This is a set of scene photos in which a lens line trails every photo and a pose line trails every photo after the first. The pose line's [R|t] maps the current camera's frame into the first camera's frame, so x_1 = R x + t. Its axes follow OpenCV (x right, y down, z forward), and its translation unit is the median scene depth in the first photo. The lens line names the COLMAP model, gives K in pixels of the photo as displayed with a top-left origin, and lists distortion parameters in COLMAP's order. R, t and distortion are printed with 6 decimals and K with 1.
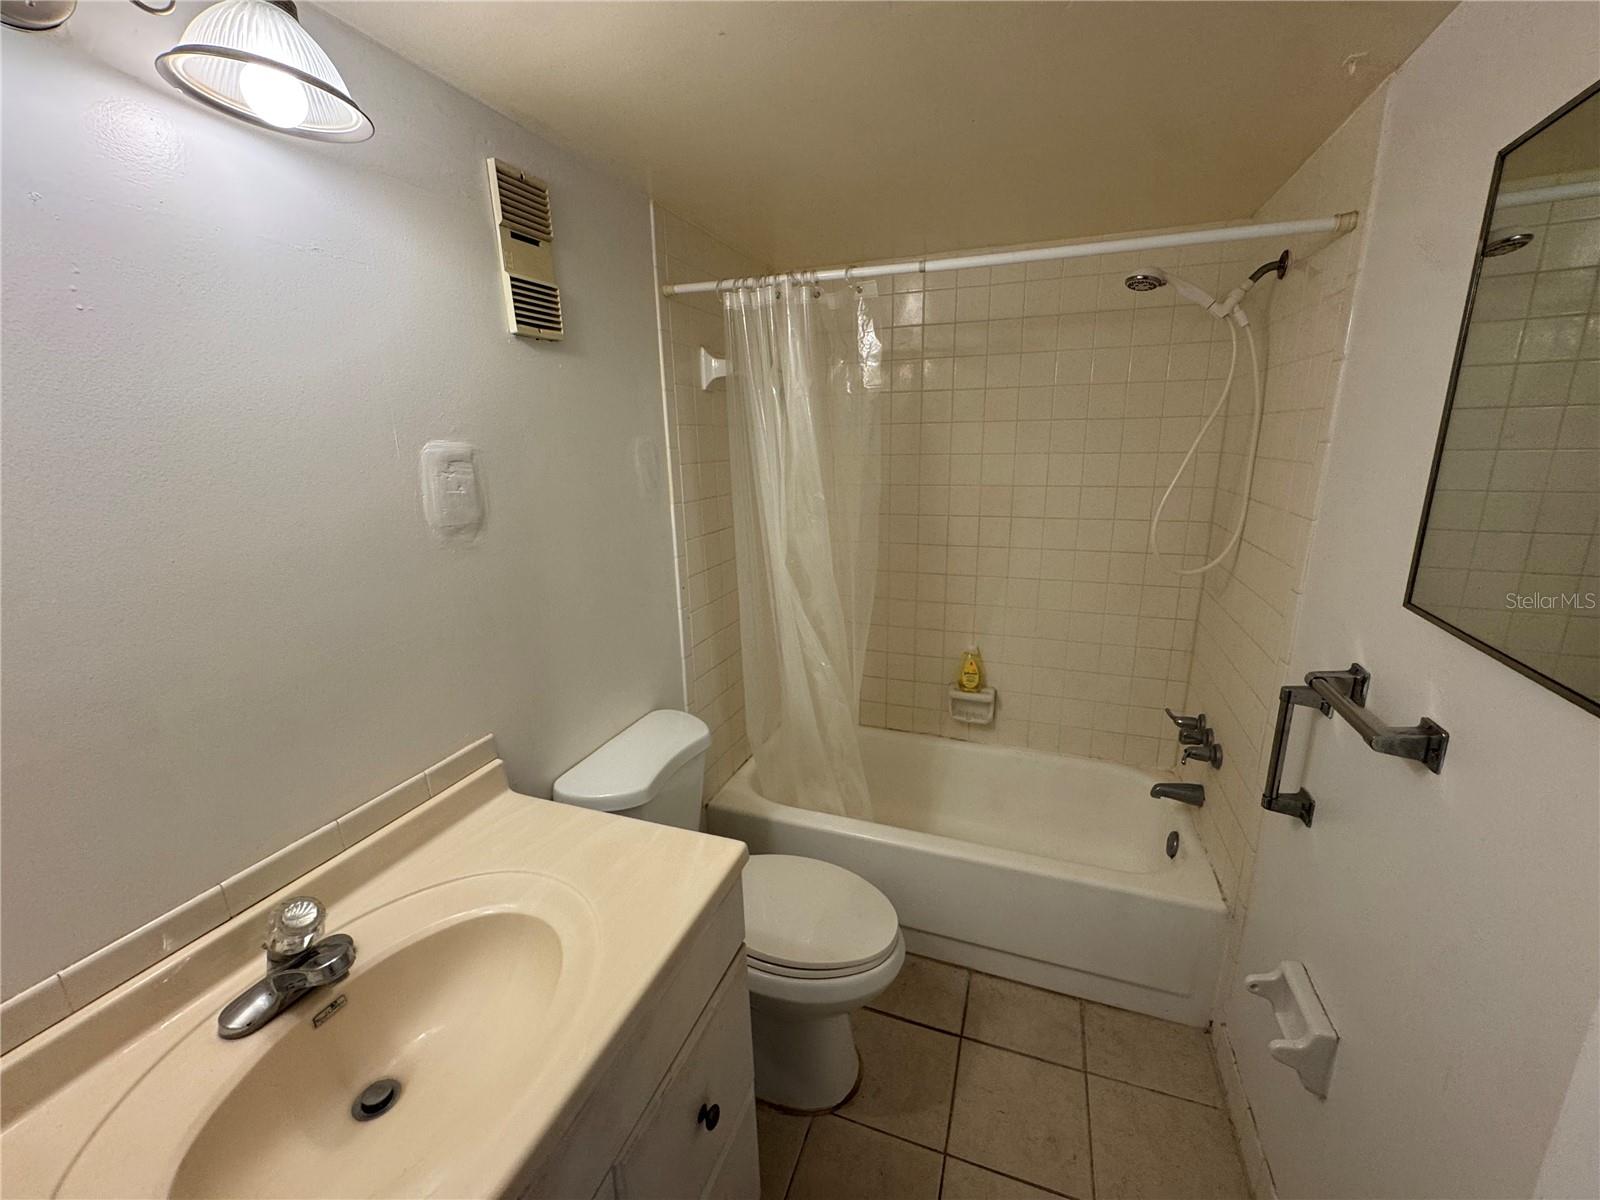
lens RADIAL K [[638.8, 0, 802.1], [0, 638.8, 596.8], [0, 0, 1]] dist [-0.002647, 0.000559]
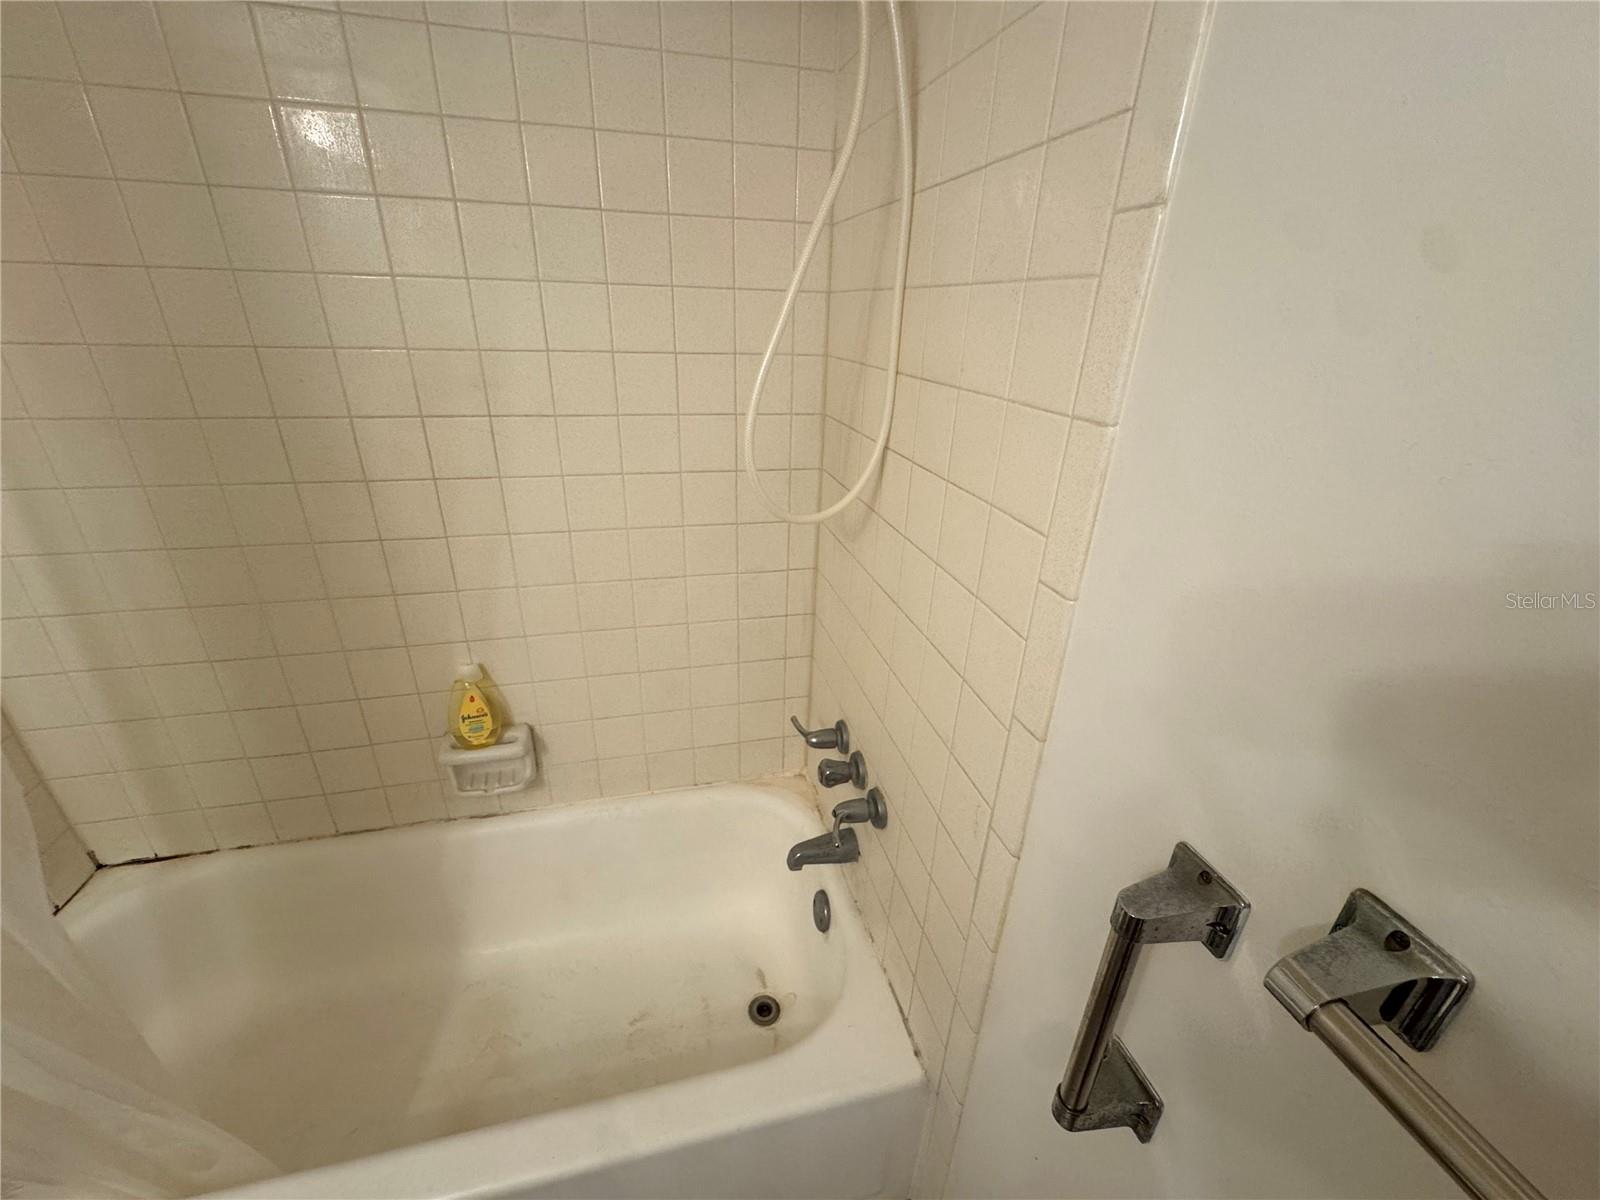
lens RADIAL K [[638.8, 0, 802.1], [0, 638.8, 596.8], [0, 0, 1]] dist [-0.002647, 0.000559]
pose [[0.820358, -0.192730, 0.538394, 0.310016], [0.094653, 0.974272, 0.204538, -0.088168], [-0.563962, -0.116834, 0.817494, 0.584121]]
